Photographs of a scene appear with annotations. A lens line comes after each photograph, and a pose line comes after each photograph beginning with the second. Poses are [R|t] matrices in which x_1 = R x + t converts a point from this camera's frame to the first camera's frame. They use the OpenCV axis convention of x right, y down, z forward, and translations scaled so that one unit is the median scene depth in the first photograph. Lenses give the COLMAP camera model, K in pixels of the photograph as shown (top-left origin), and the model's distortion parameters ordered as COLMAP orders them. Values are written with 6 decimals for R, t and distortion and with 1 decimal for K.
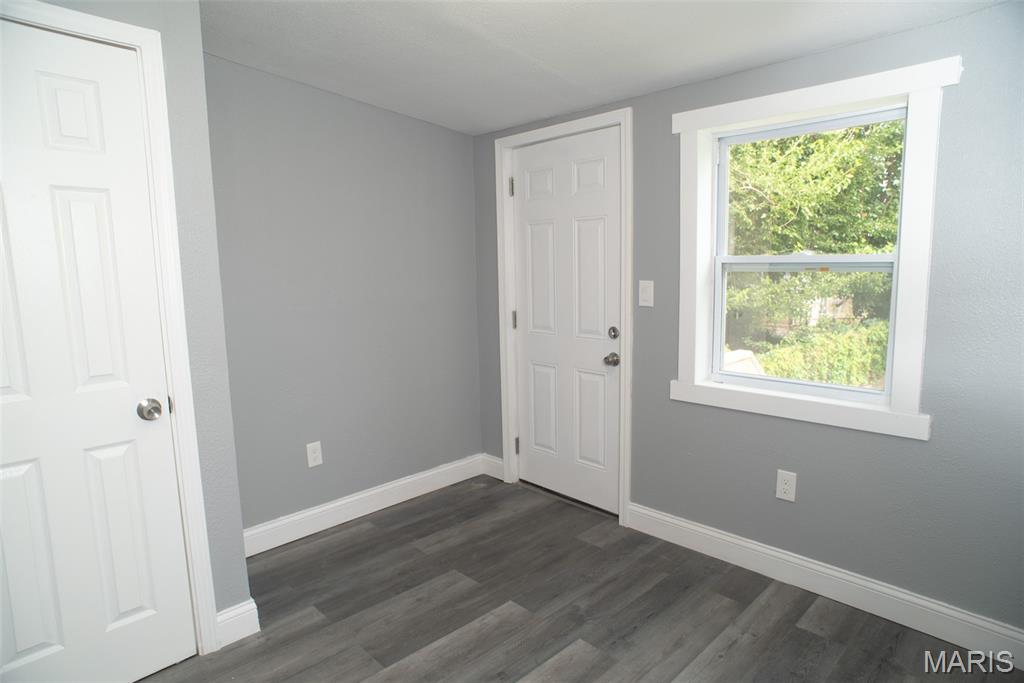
lens RADIAL K [[588.3, 0, 520.3], [0, 588.3, 340.3], [0, 0, 1]] dist [-0.070592, 0.035690]
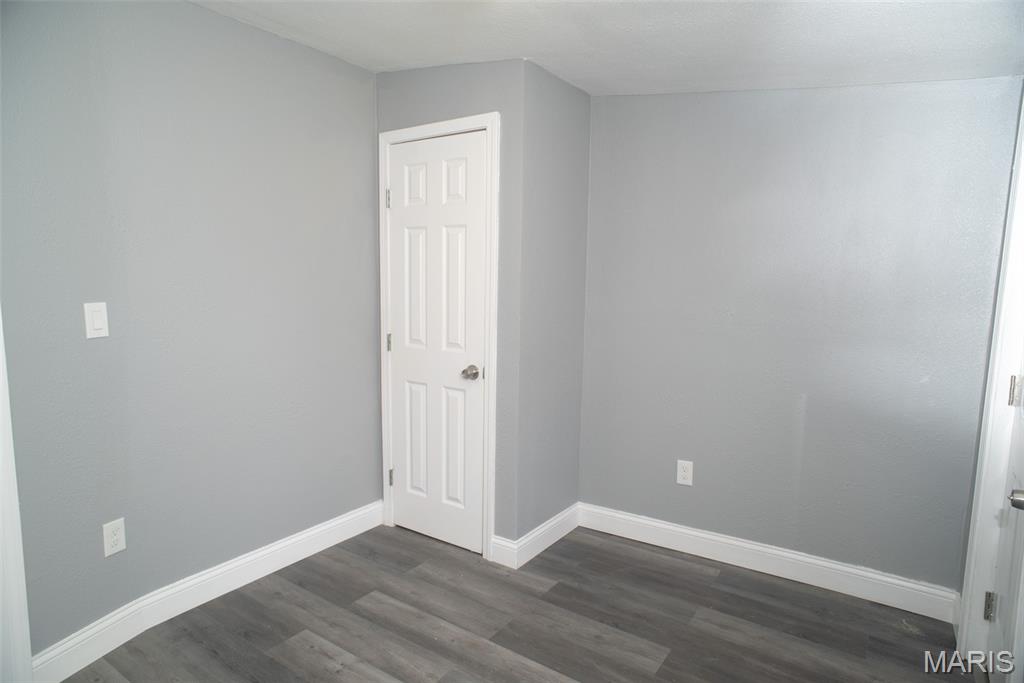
lens RADIAL K [[588.3, 0, 508.0], [0, 588.3, 343.0], [0, 0, 1]] dist [-0.070592, 0.035690]
pose [[0.163162, 0.120959, -0.979156, 0.604075], [-0.139096, 0.985363, 0.098547, -0.083513], [0.976745, 0.120117, 0.177599, 0.584987]]
